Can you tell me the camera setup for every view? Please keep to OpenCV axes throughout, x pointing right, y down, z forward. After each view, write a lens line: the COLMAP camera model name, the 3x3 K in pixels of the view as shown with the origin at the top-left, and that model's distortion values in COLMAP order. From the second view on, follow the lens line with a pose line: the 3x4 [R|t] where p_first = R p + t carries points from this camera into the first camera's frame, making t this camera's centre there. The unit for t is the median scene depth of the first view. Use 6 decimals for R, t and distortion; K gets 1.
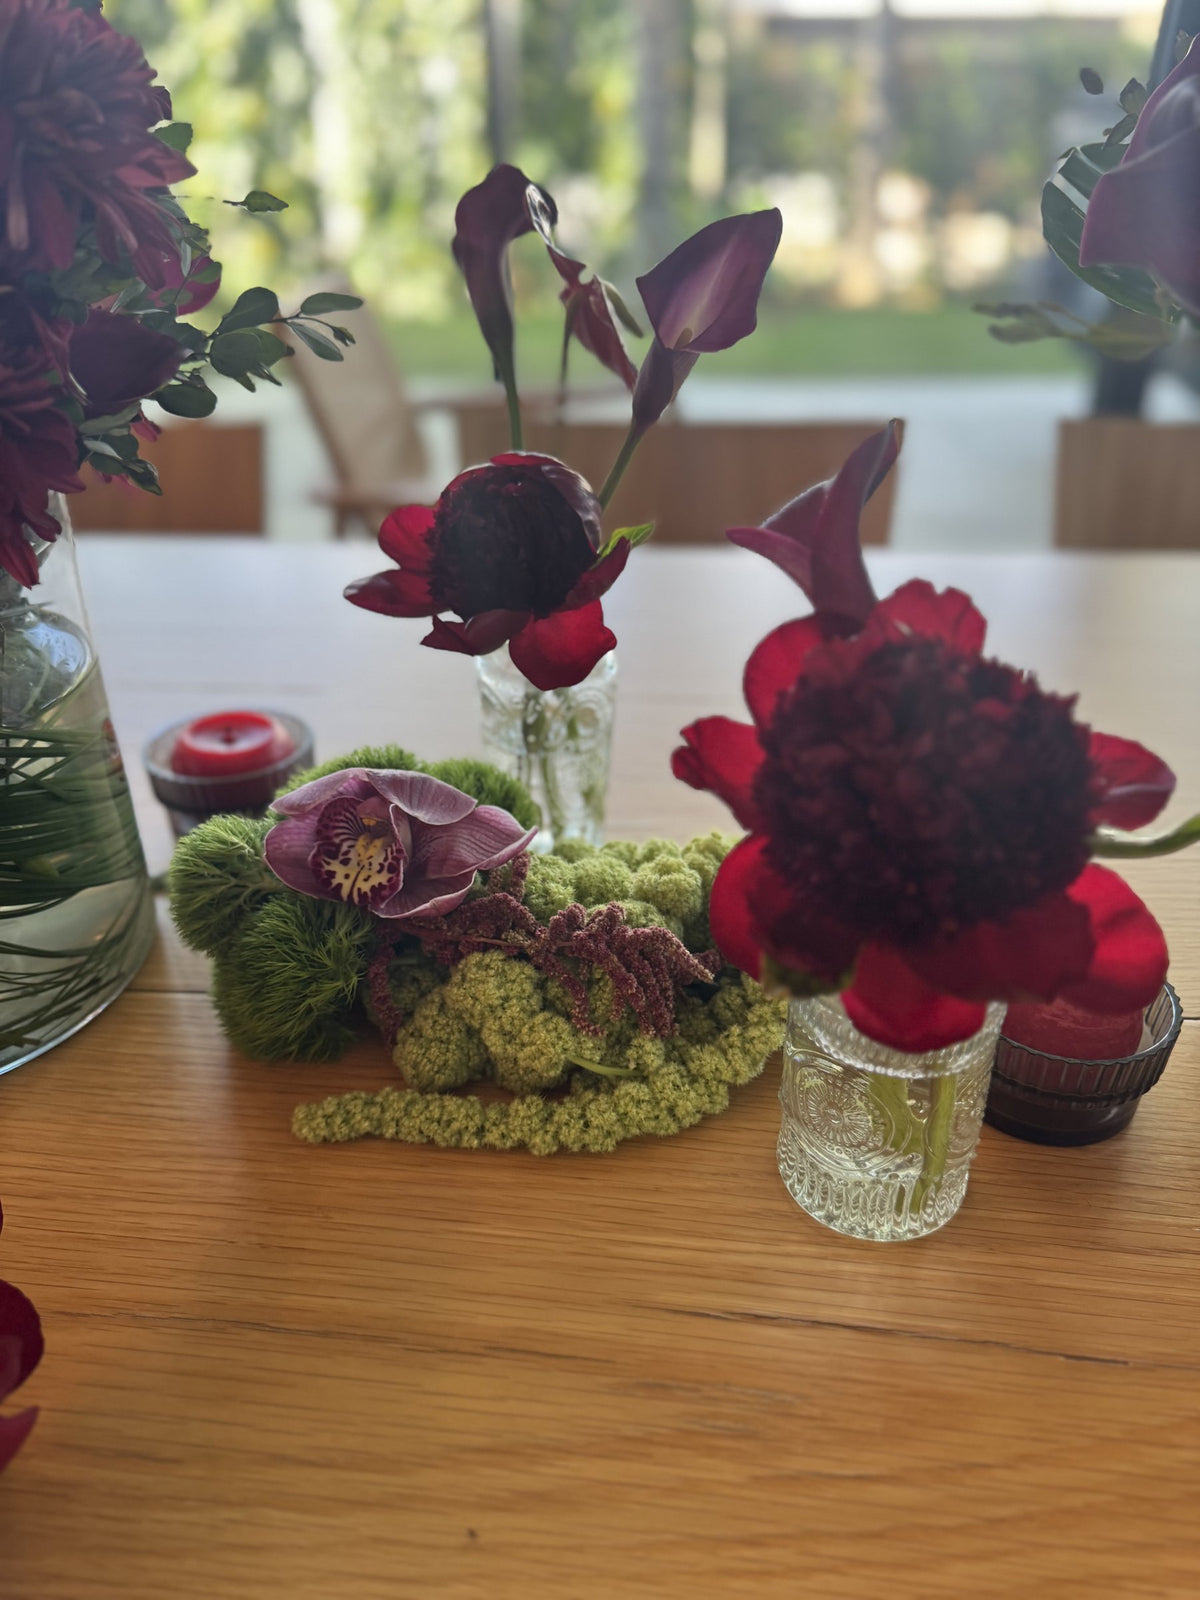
lens RADIAL K [[1135.8, 0, 631.7], [0, 1135.8, 784.8], [0, 0, 1]] dist [0.115644, -0.217801]
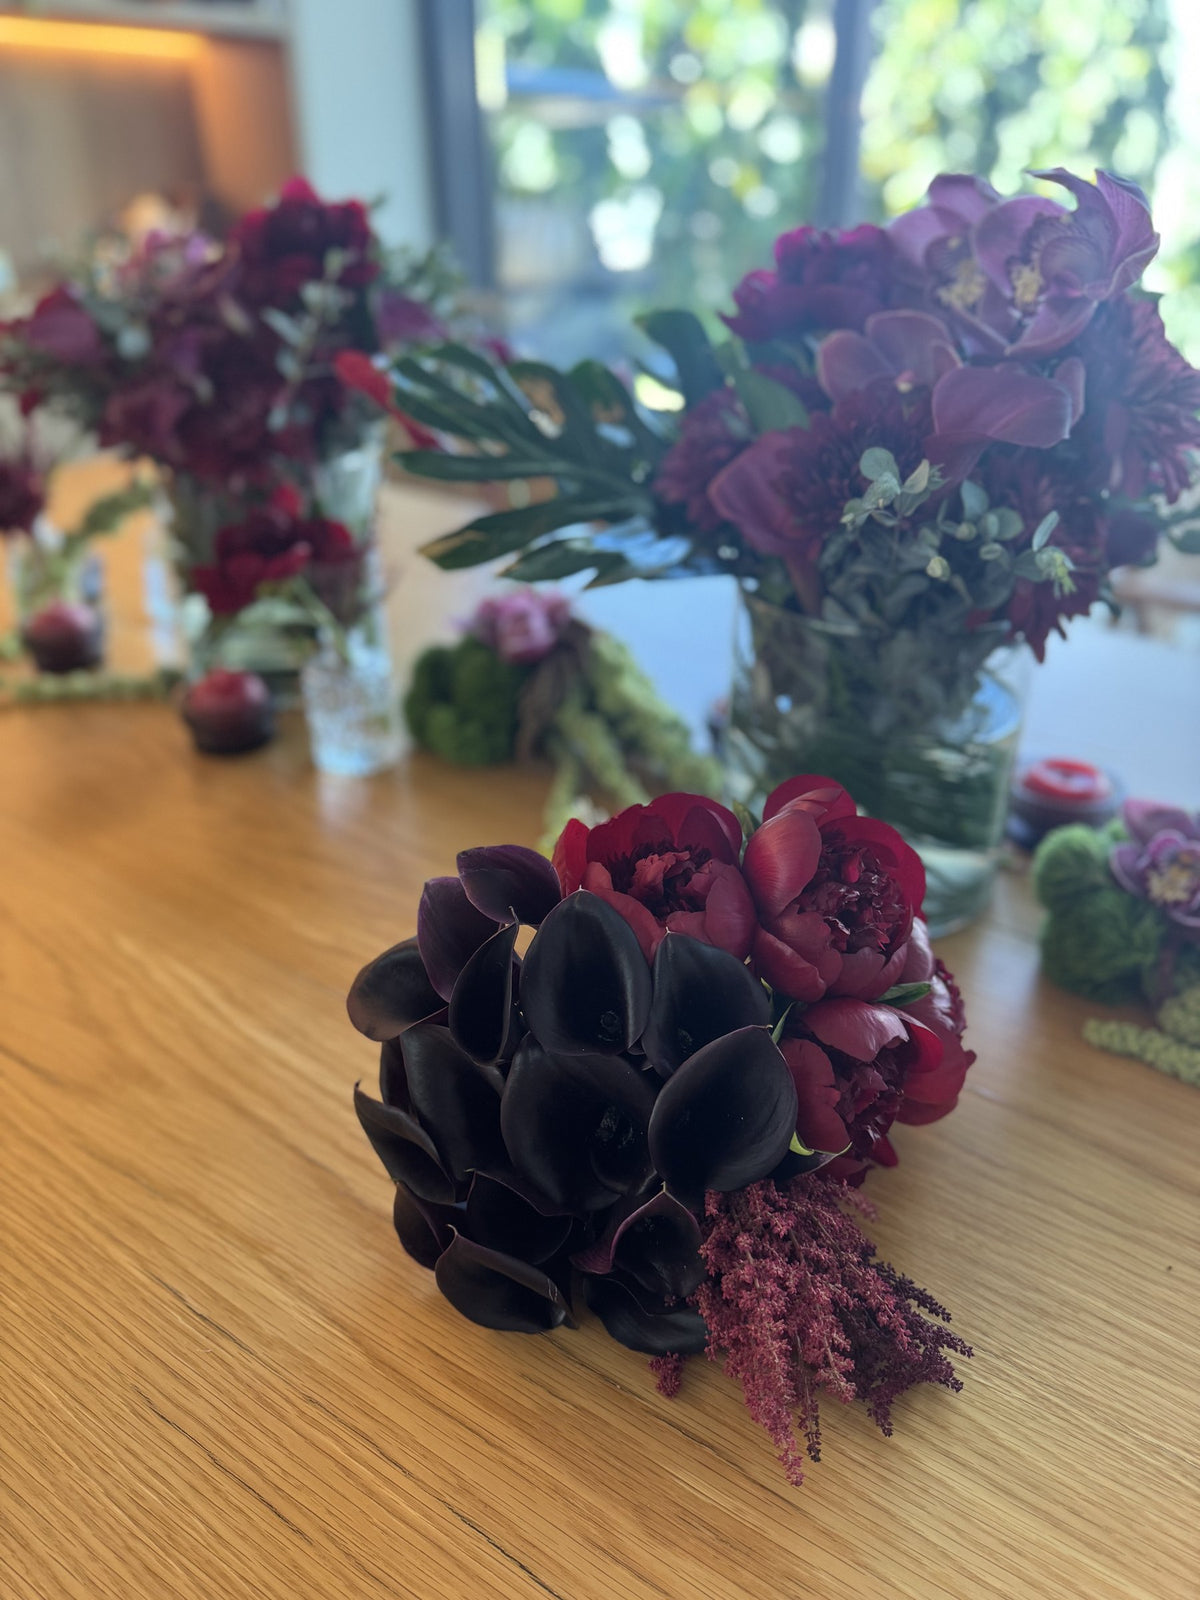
lens RADIAL K [[1201.8, 0, 600.5], [0, 1201.8, 817.1], [0, 0, 1]] dist [-0.004380, -0.005401]
pose [[0.823766, 0.266482, -0.500396, -0.098356], [-0.276265, 0.959440, 0.056148, 0.107607], [0.495062, 0.091989, 0.863974, -0.731098]]
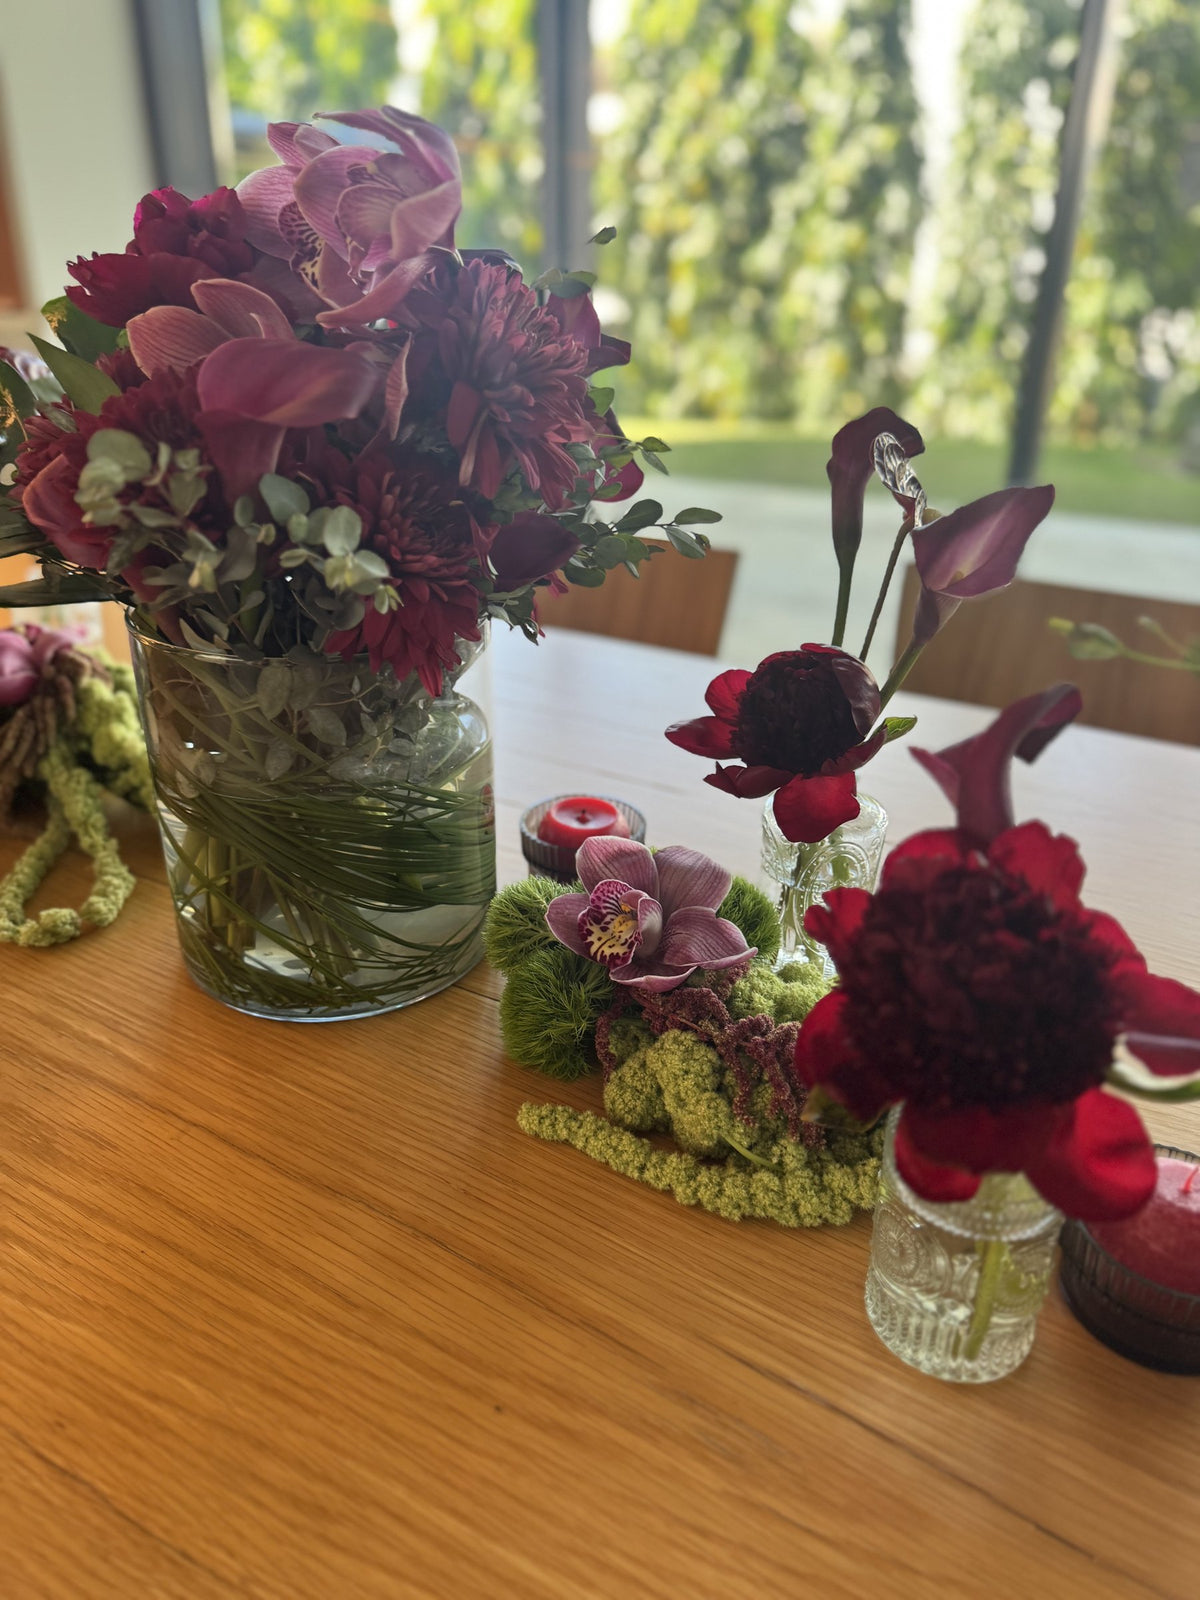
lens RADIAL K [[1158.1, 0, 636.4], [0, 1158.1, 803.0], [0, 0, 1]] dist [0.065910, -0.139899]
pose [[0.894399, 0.208415, -0.395746, 0.278743], [-0.235629, 0.971620, -0.020837, -0.057842], [0.380171, 0.111886, 0.918124, -0.216094]]
